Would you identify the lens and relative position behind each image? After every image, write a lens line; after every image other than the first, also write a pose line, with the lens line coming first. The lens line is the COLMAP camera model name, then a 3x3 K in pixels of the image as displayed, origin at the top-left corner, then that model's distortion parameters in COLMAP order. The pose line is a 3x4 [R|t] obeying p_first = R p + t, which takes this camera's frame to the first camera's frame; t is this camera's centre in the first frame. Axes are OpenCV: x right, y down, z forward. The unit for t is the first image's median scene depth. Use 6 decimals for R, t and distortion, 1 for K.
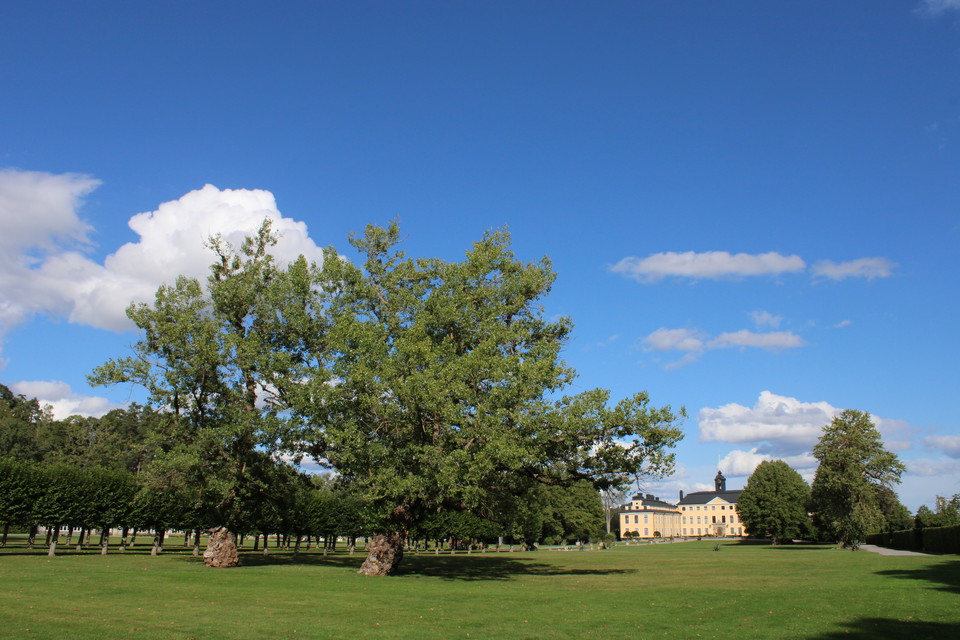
lens RADIAL K [[840.2, 0, 479.9], [0, 840.2, 318.0], [0, 0, 1]] dist [-0.102668, 0.010958]
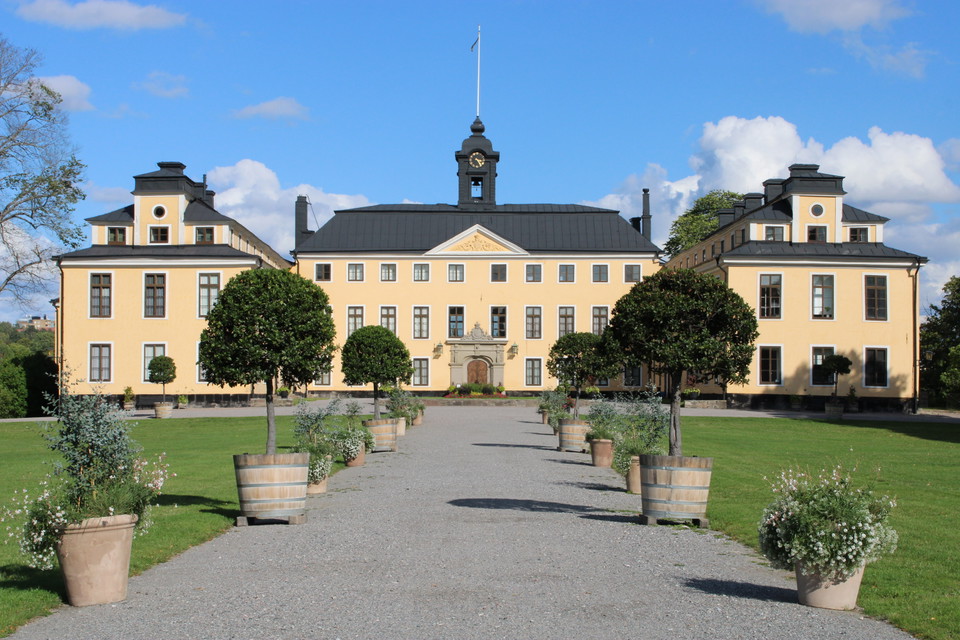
lens RADIAL K [[1742.7, 0, 480.1], [0, 1742.7, 320.4], [0, 0, 1]] dist [-0.019873, 0.000000]
pose [[0.890783, 0.022447, 0.453875, 0.072566], [-0.117980, 0.975955, 0.183281, 0.155086], [-0.438847, -0.216812, 0.872012, 0.583730]]
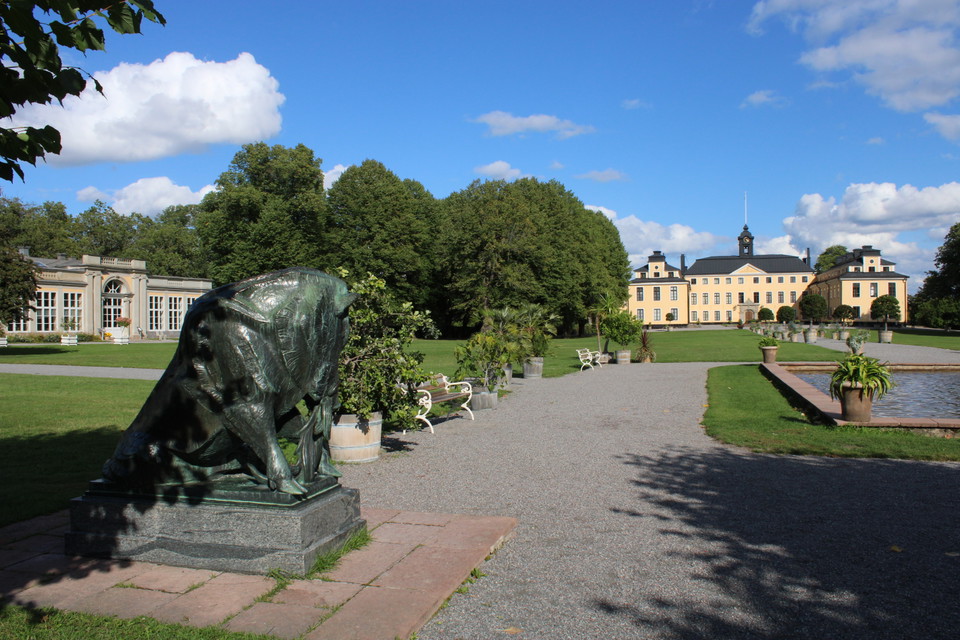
lens RADIAL K [[840.2, 0, 485.0], [0, 840.2, 319.0], [0, 0, 1]] dist [-0.102668, 0.010958]
pose [[0.977179, -0.006888, 0.212305, -0.050748], [-0.045174, 0.969871, 0.239393, 0.113089], [-0.207557, -0.243521, 0.947427, 0.423558]]
